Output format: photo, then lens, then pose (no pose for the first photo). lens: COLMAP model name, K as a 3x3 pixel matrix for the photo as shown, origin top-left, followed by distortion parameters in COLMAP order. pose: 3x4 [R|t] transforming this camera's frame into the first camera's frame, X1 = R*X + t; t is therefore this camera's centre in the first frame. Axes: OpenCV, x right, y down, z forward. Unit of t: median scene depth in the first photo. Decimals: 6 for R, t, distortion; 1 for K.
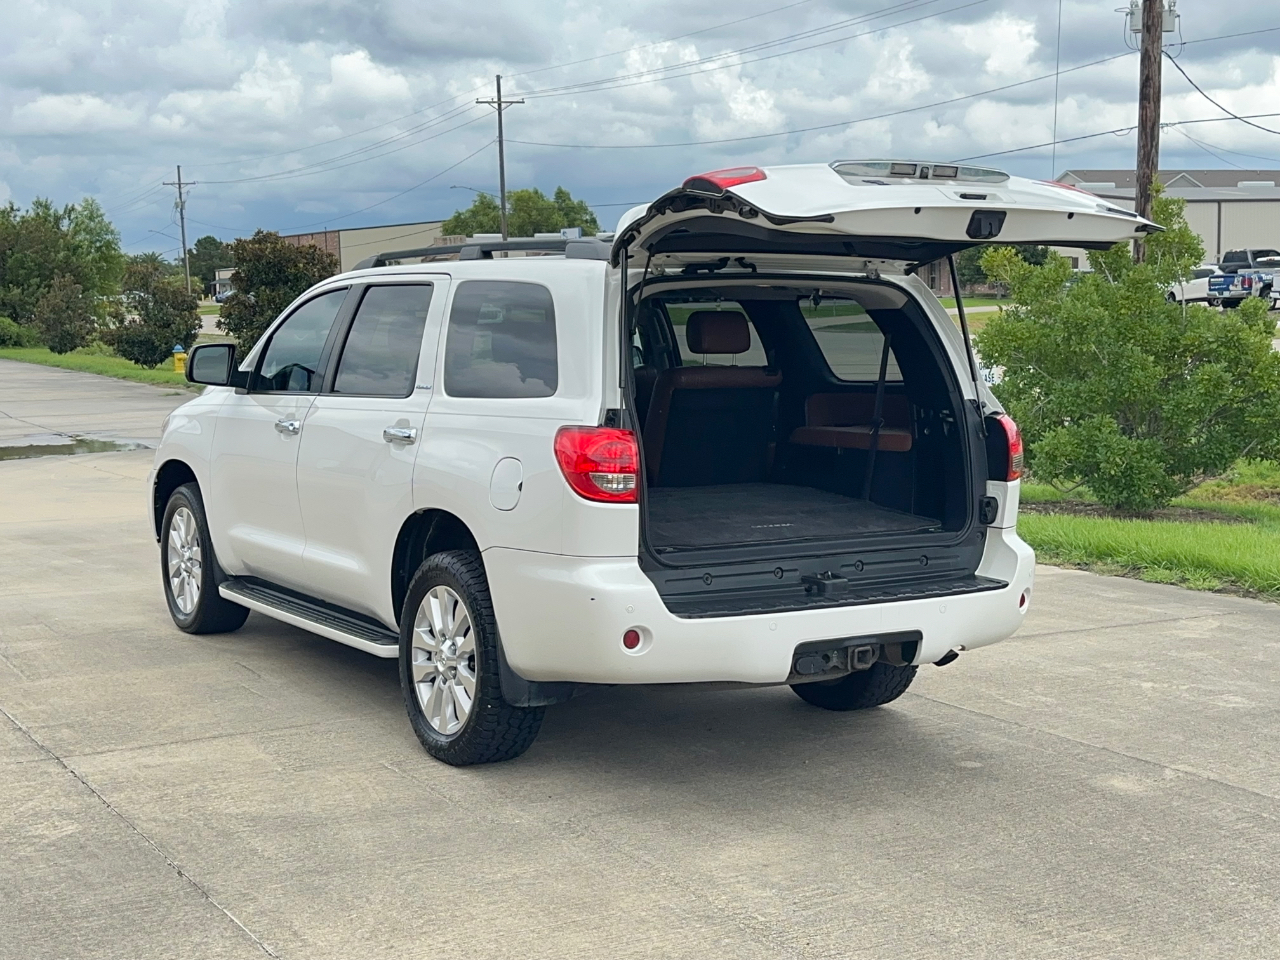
lens RADIAL K [[1751.6, 0, 626.8], [0, 1751.6, 481.0], [0, 0, 1]] dist [0.198125, -0.388292]
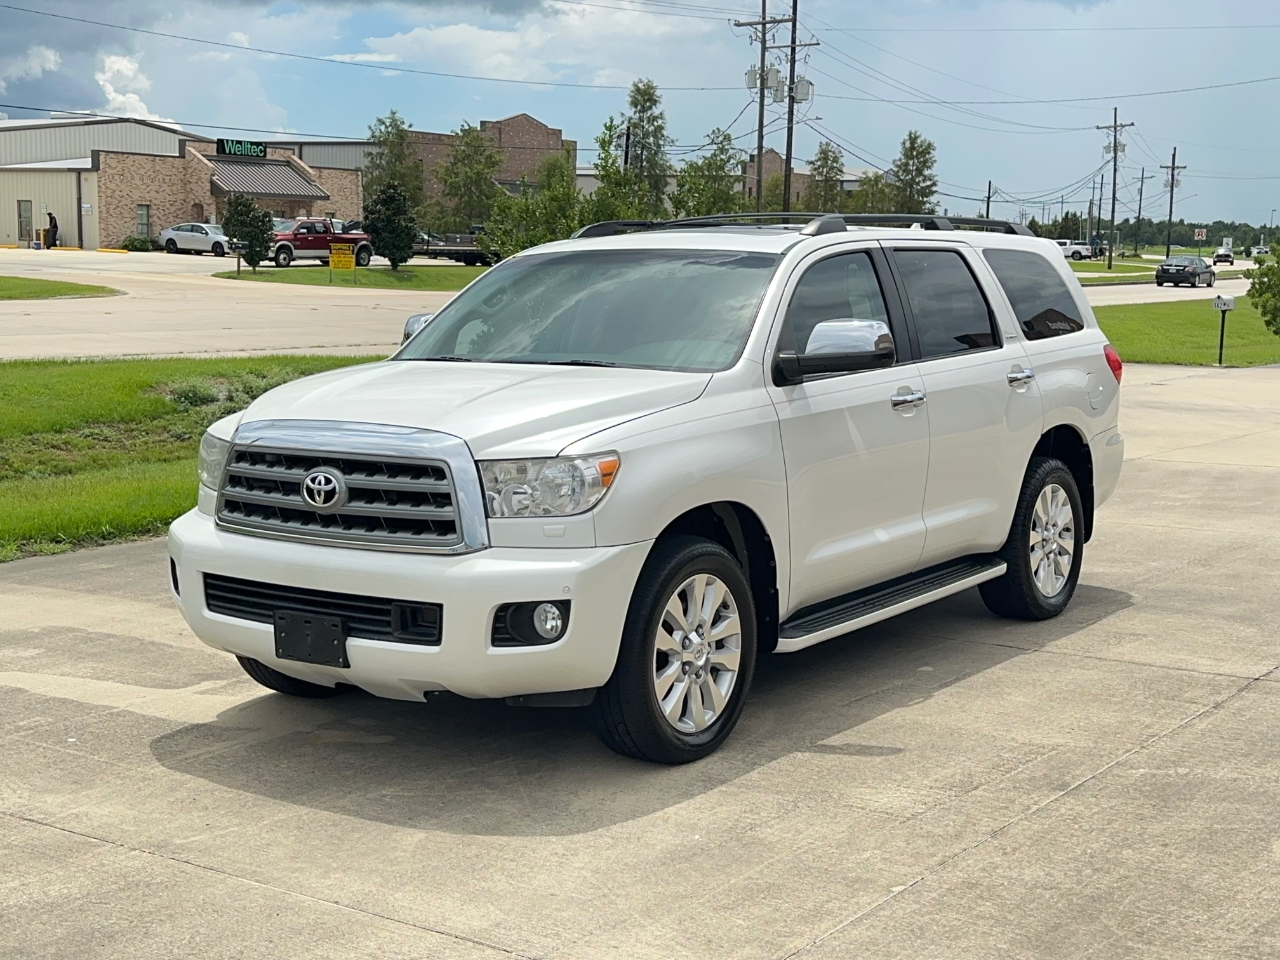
lens RADIAL K [[1749.2, 0, 637.3], [0, 1749.2, 482.6], [0, 0, 1]] dist [0.208250, -0.425736]
pose [[-0.396483, -0.111498, 0.911246, -1.099957], [0.088613, 0.983315, 0.158871, -0.165839], [-0.913756, 0.143738, -0.379987, 1.660000]]
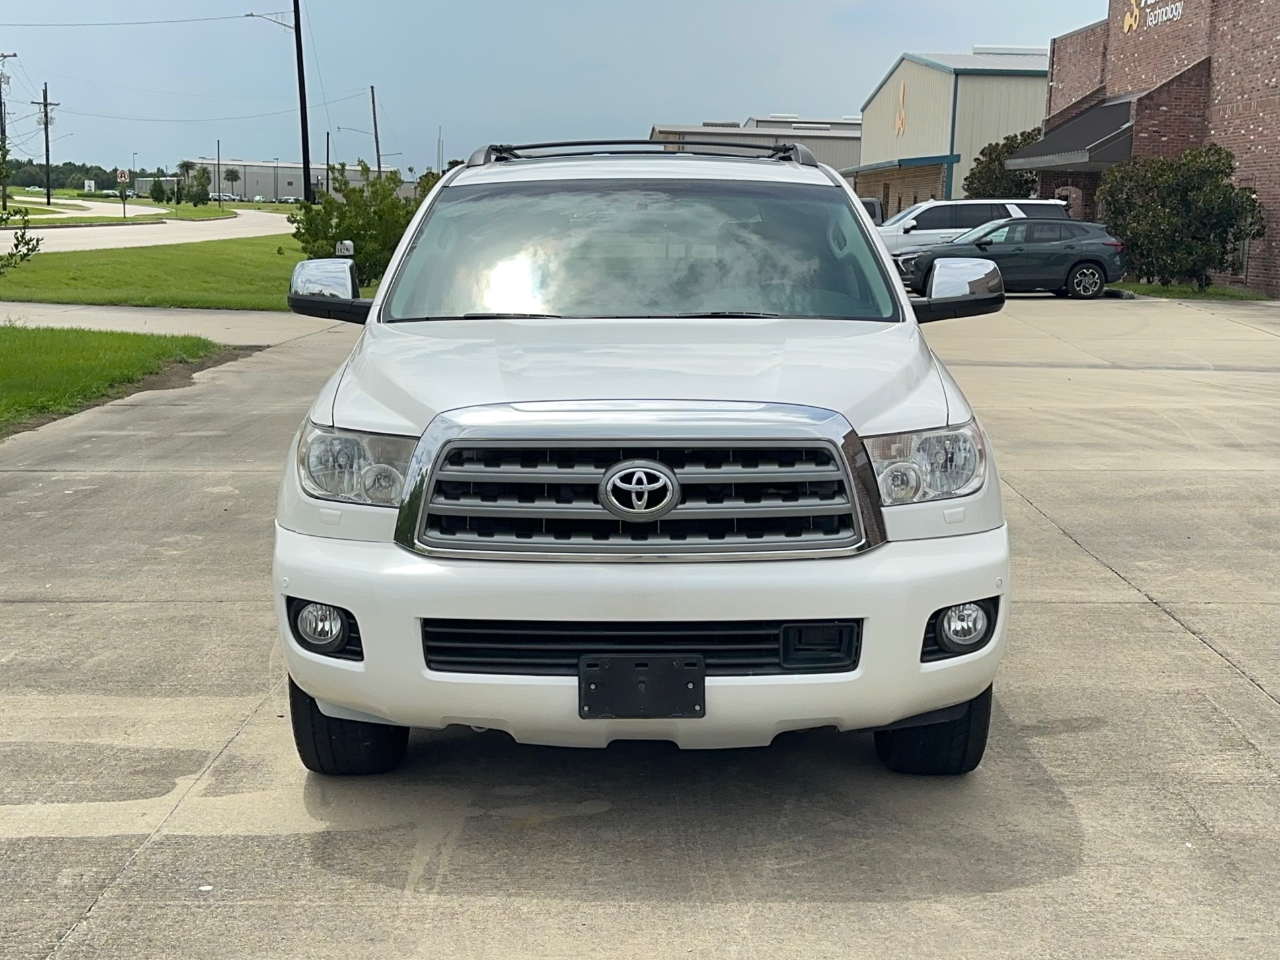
lens RADIAL K [[1821.4, 0, 640.0], [0, 1821.4, 480.0], [0, 0, 1]] dist [0.219426, -0.538424]
pose [[-0.852889, -0.079418, 0.516016, -0.612831], [0.045058, 0.973479, 0.224298, -0.194906], [-0.520144, 0.214551, -0.826691, 2.028732]]
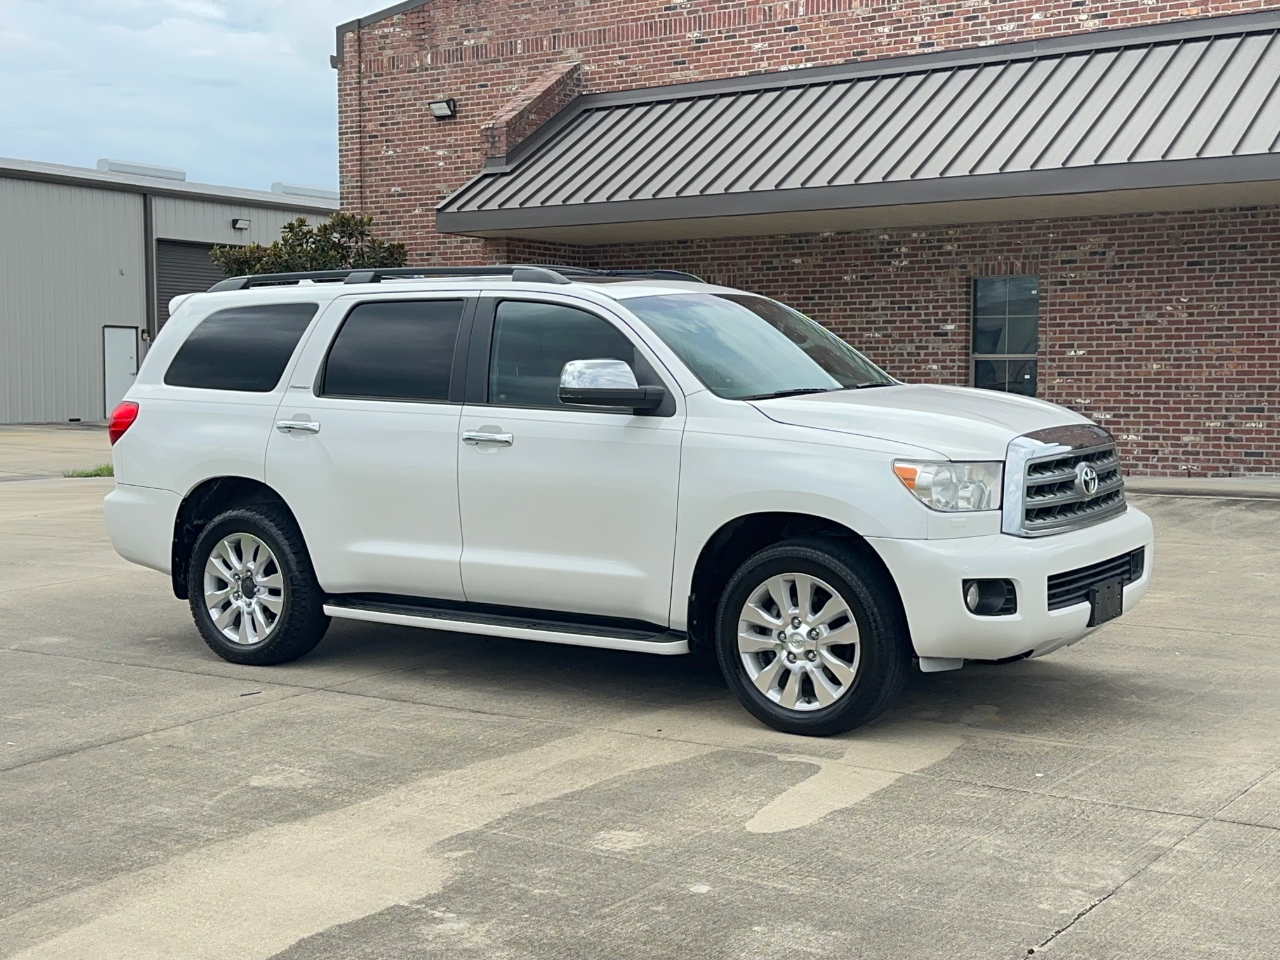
lens RADIAL K [[1763.7, 0, 640.0], [0, 1763.7, 480.0], [0, 0, 1]] dist [0.205974, -0.418413]
pose [[-0.909152, 0.046580, -0.413851, 0.406325], [-0.025528, 0.985624, 0.167013, -0.210516], [0.415681, 0.162405, -0.894893, 2.307662]]
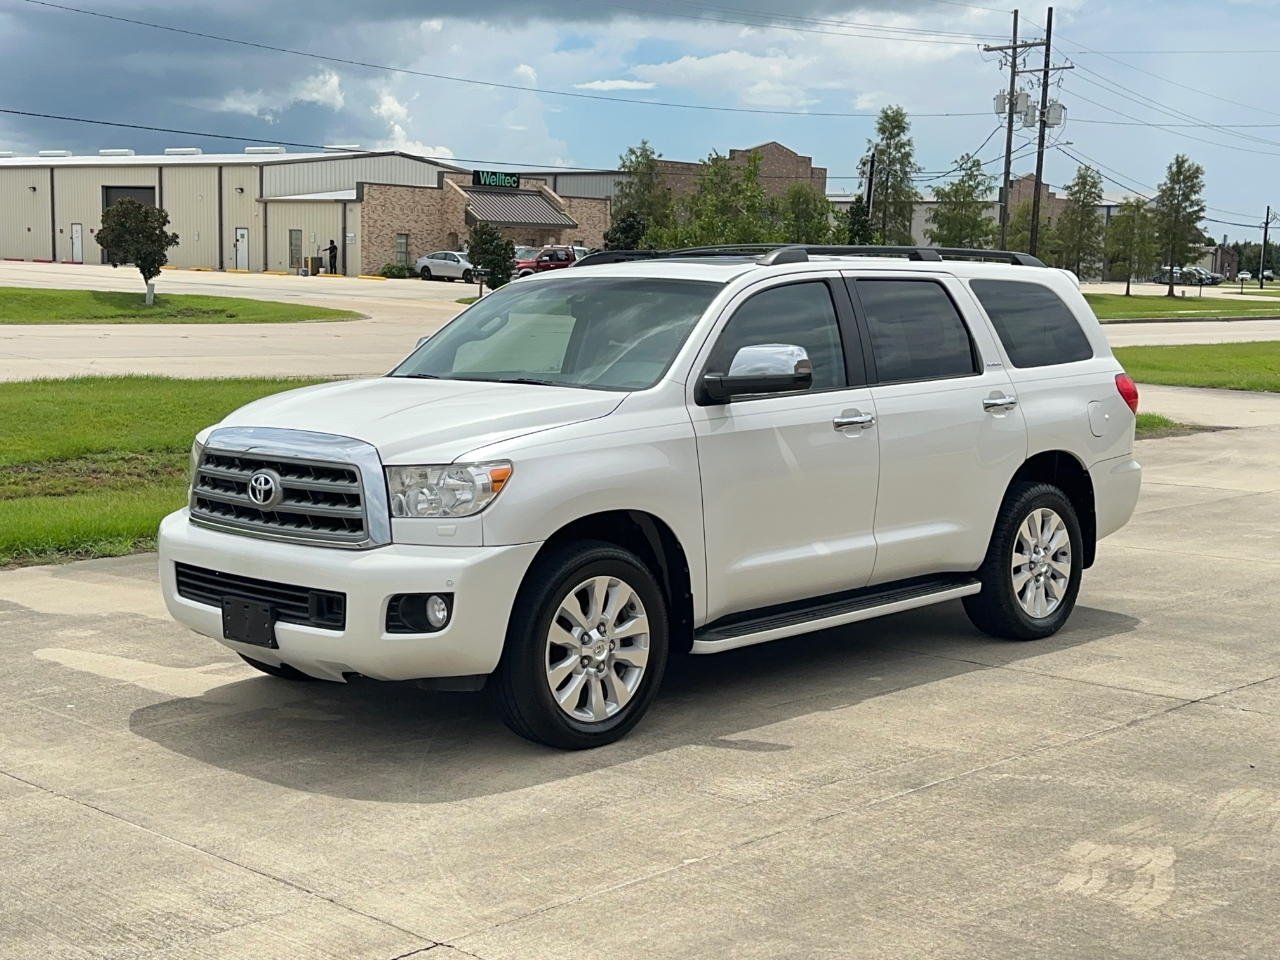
lens RADIAL K [[1751.6, 0, 626.8], [0, 1751.6, 481.0], [0, 0, 1]] dist [0.198125, -0.388292]
pose [[-0.249756, -0.104747, 0.962627, -1.233870], [0.085837, 0.987823, 0.129759, -0.152529], [-0.964497, 0.115037, -0.237723, 1.513777]]
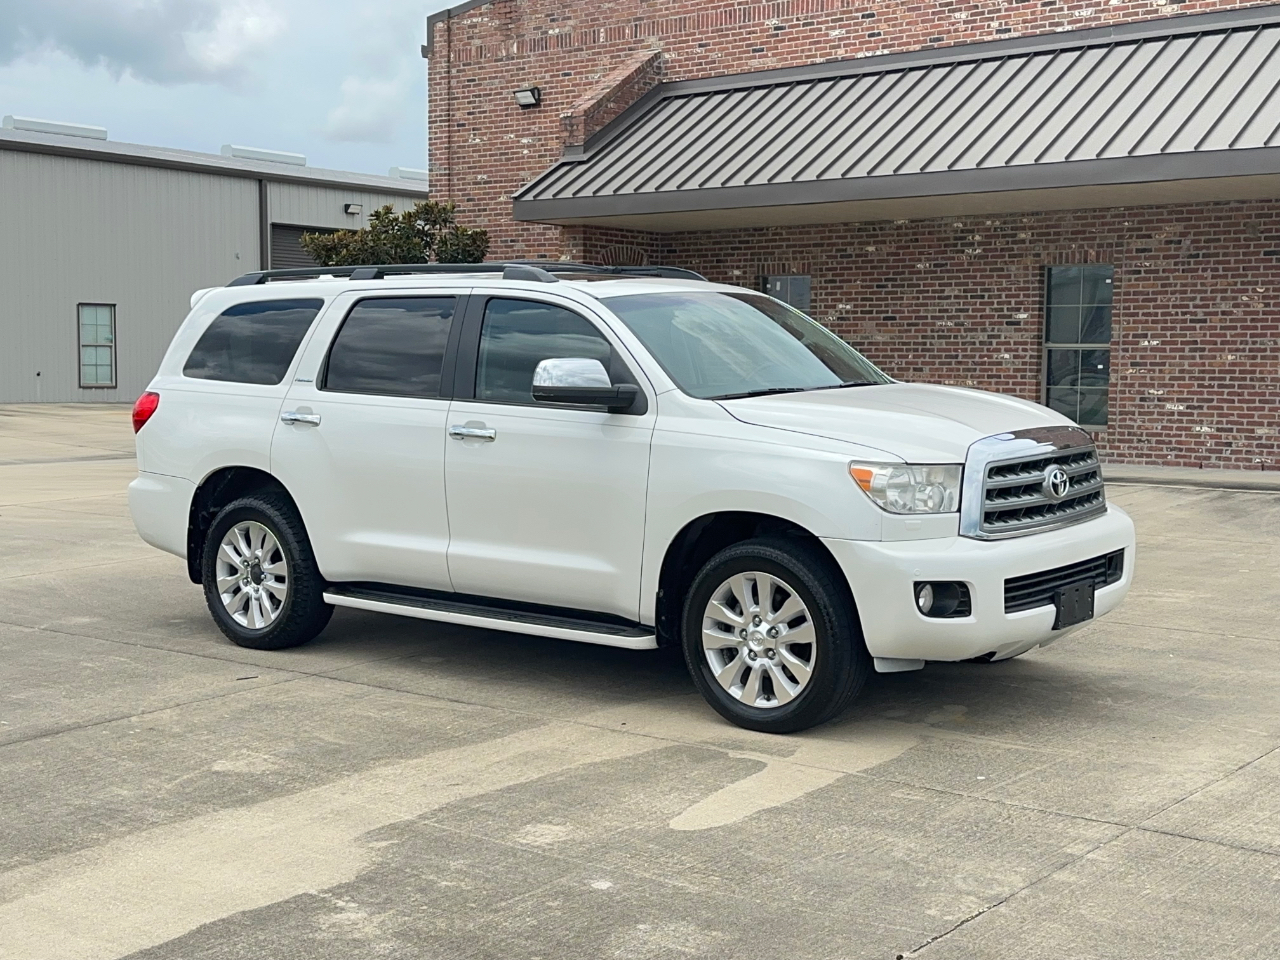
lens RADIAL K [[1749.2, 0, 637.3], [0, 1749.2, 482.6], [0, 0, 1]] dist [0.208250, -0.425736]
pose [[-0.937338, 0.040634, -0.346043, 0.323189], [-0.024499, 0.983032, 0.181792, -0.224666], [0.347558, 0.178878, -0.920438, 2.348009]]
